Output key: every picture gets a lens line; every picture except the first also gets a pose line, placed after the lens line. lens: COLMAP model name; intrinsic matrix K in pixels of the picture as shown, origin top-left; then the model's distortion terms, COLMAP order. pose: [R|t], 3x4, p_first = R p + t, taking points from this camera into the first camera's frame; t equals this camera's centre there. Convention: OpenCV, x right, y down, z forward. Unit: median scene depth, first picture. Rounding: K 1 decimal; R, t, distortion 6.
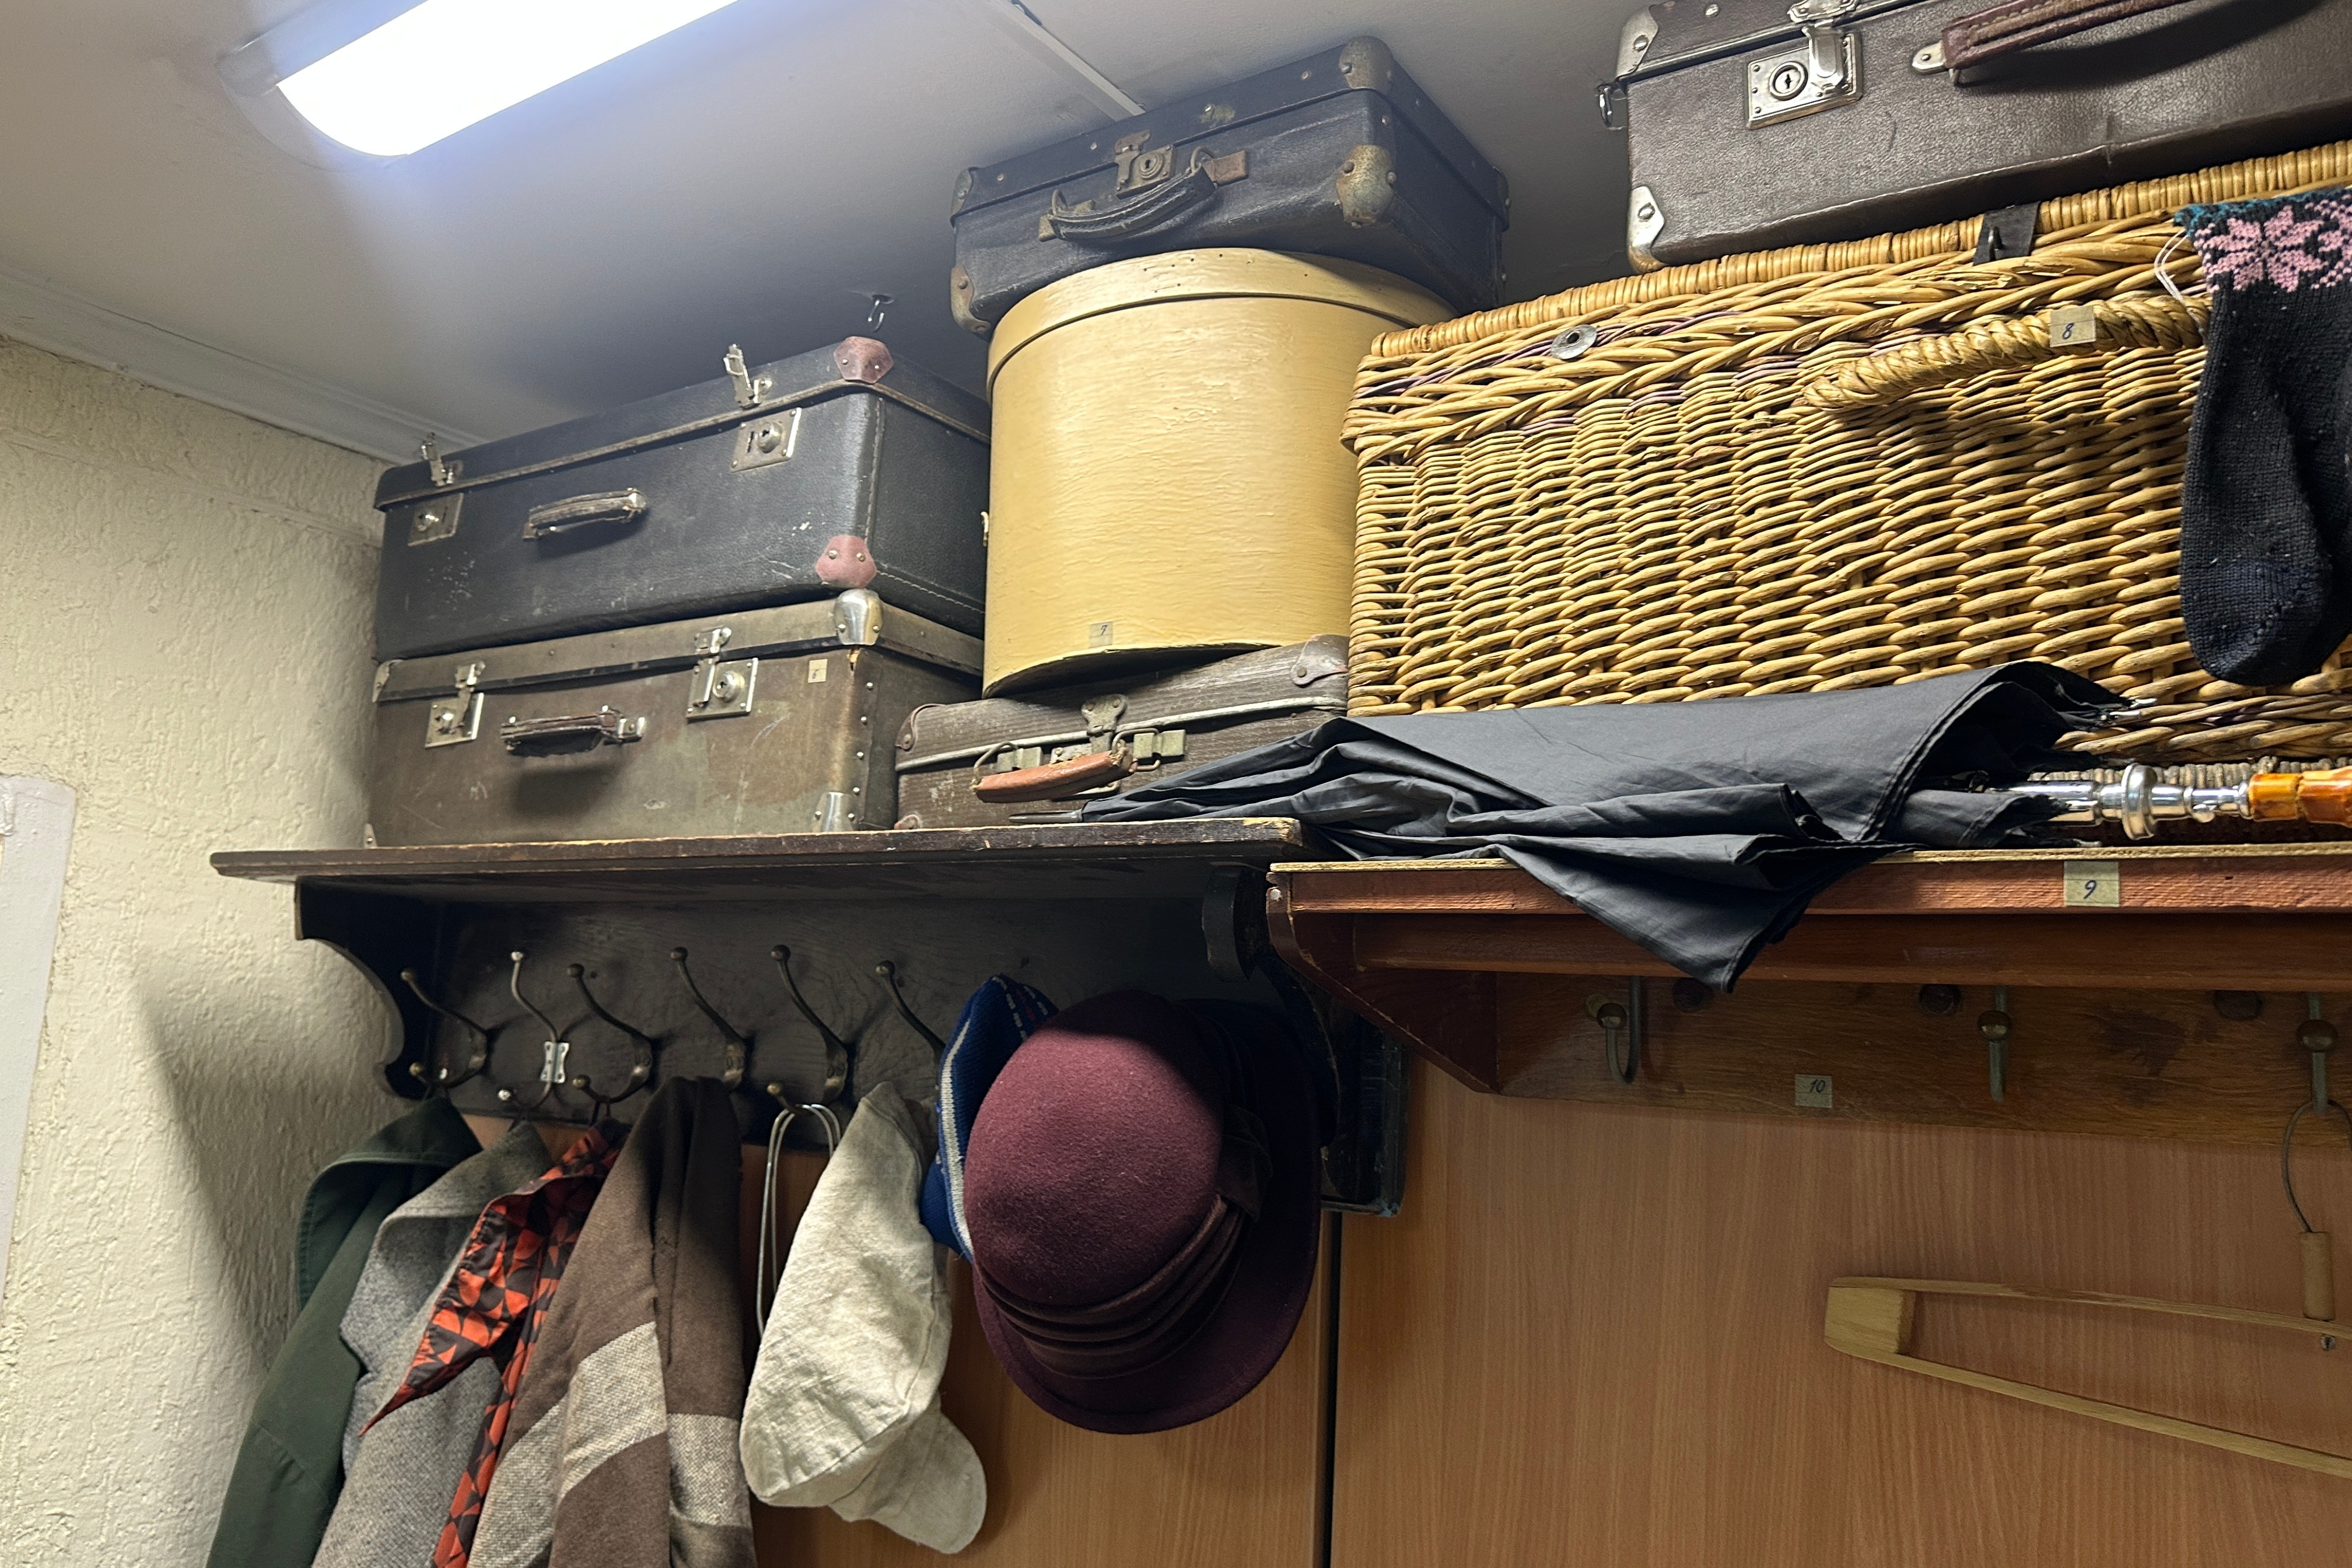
lens RADIAL K [[1705.5, 0, 1180.8], [0, 1705.5, 795.5], [0, 0, 1]] dist [-0.001835, -0.001187]
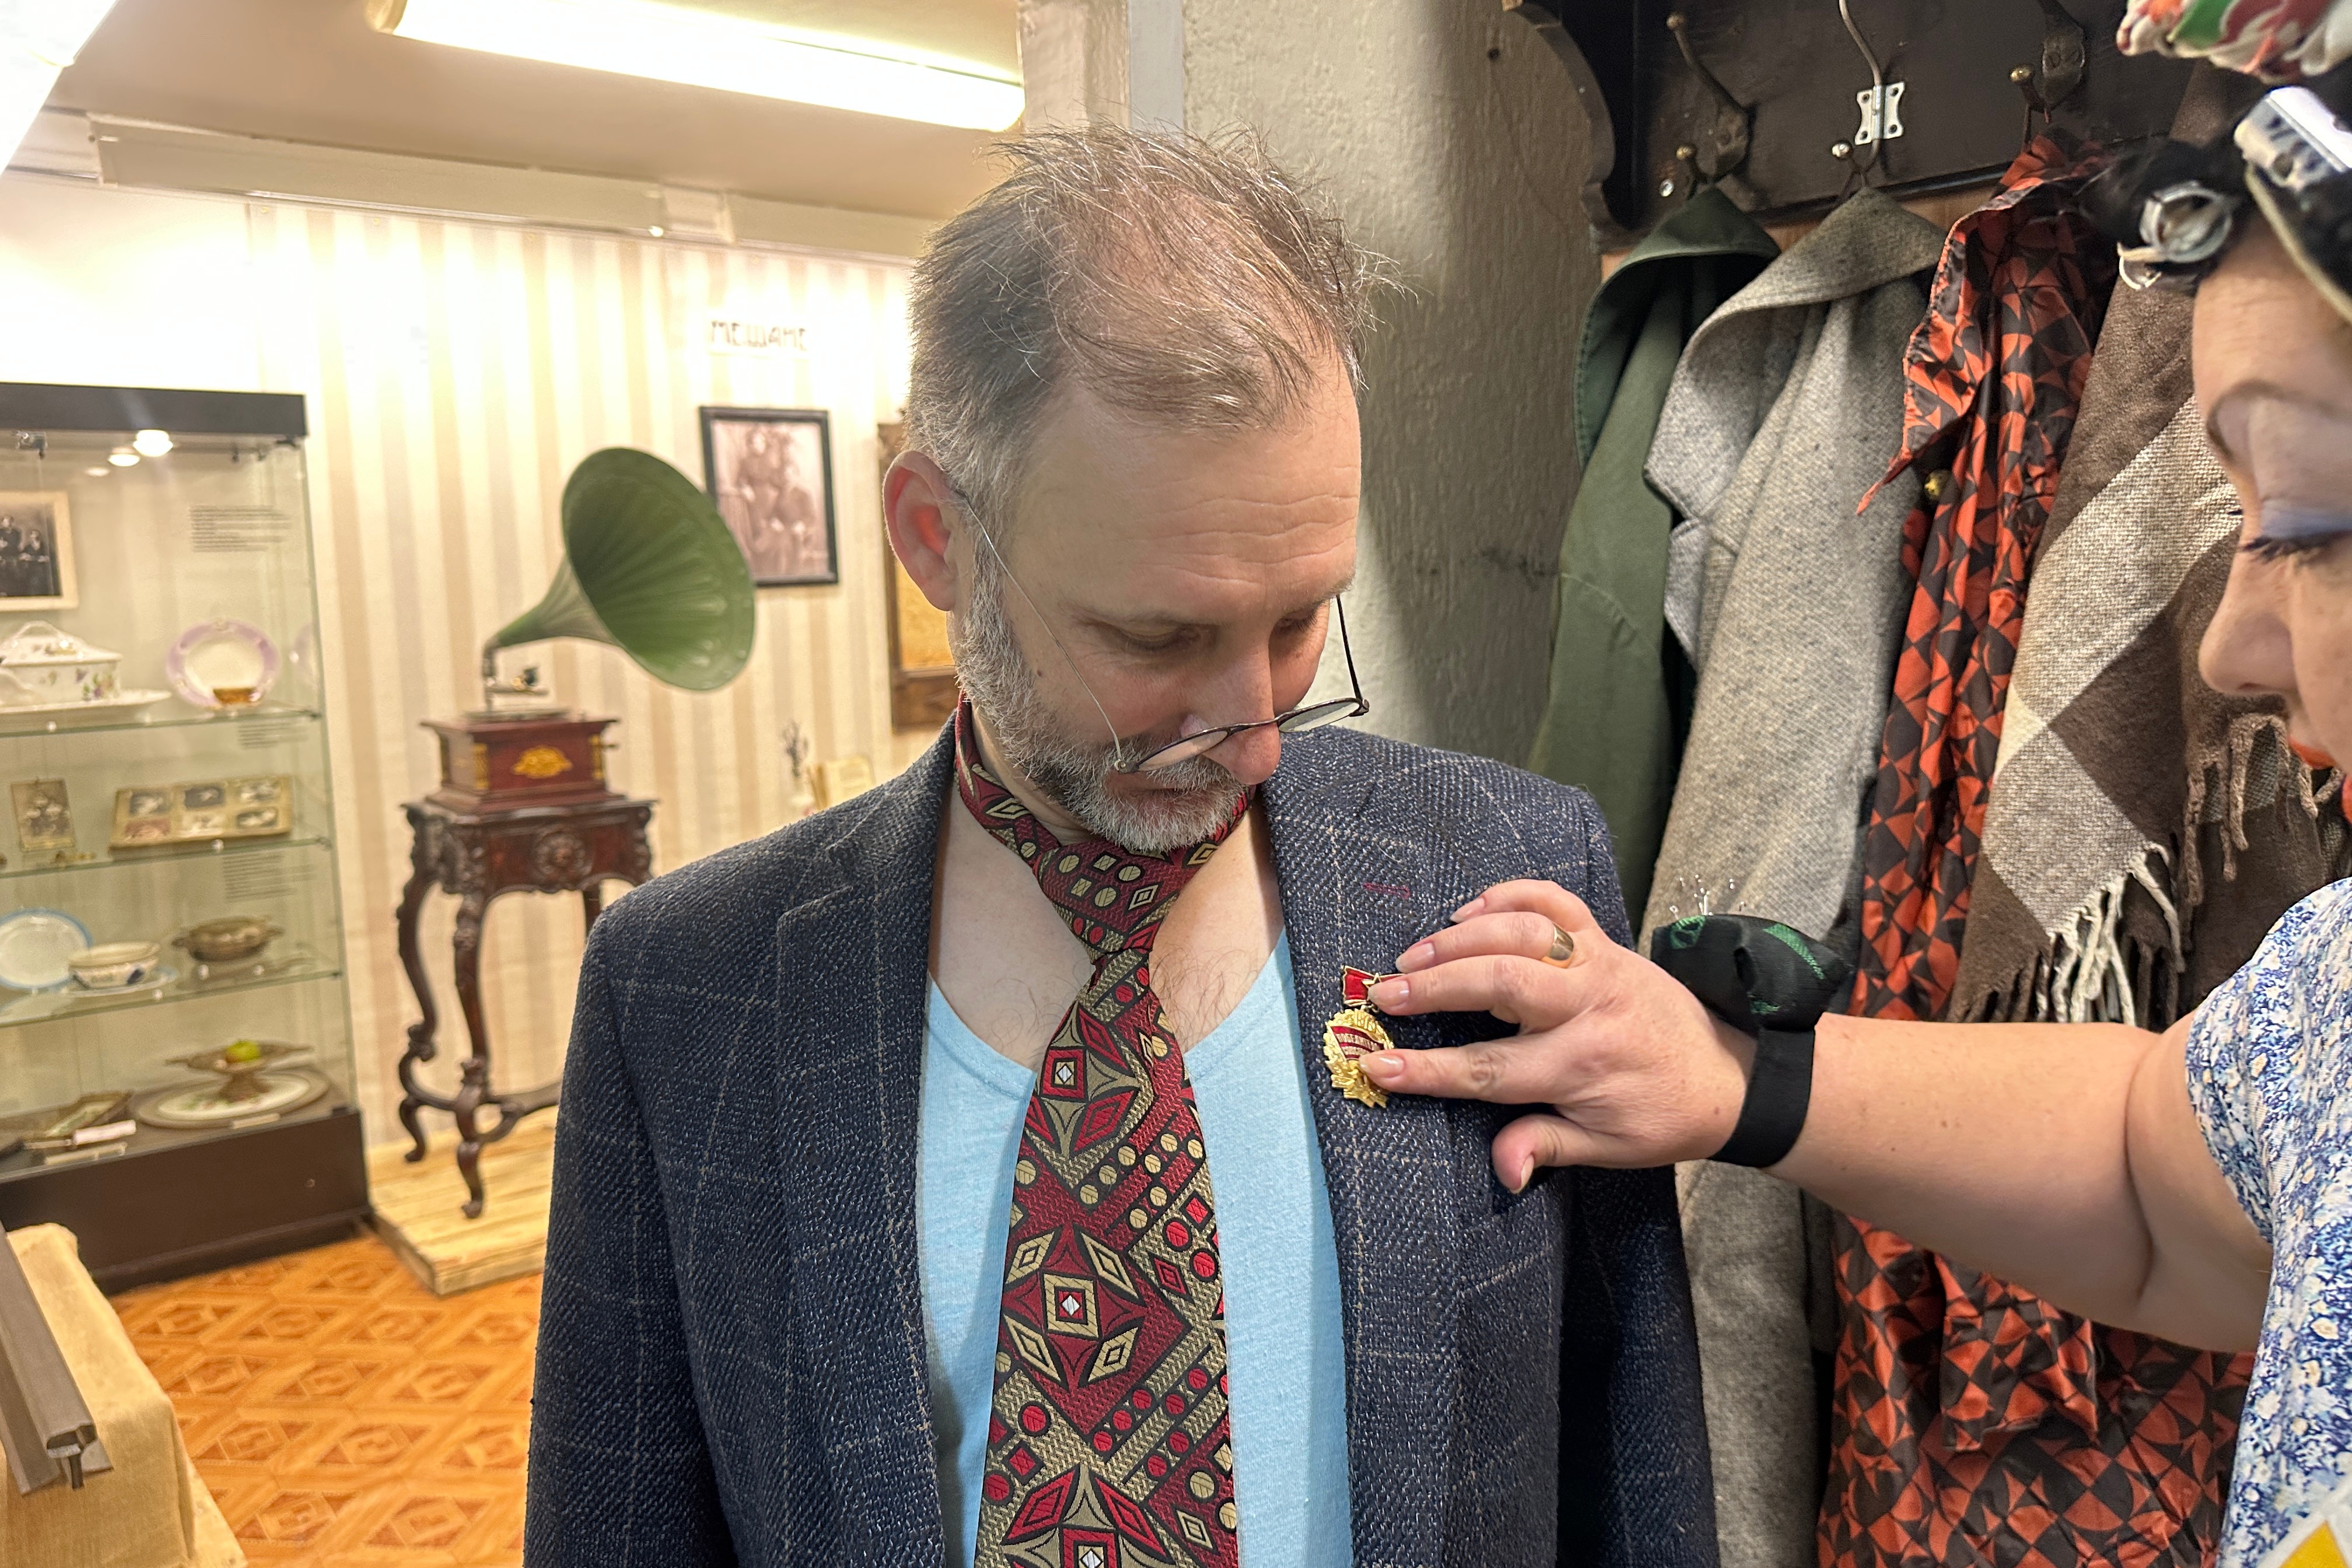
lens RADIAL K [[1656.5, 0, 1176.9], [0, 1656.5, 794.1], [0, 0, 1]] dist [0.002944, -0.002139]
pose [[0.954910, -0.033433, -0.295008, -0.479560], [0.113844, 0.958921, 0.259827, 0.229940], [0.274202, -0.281696, 0.919489, 0.163440]]
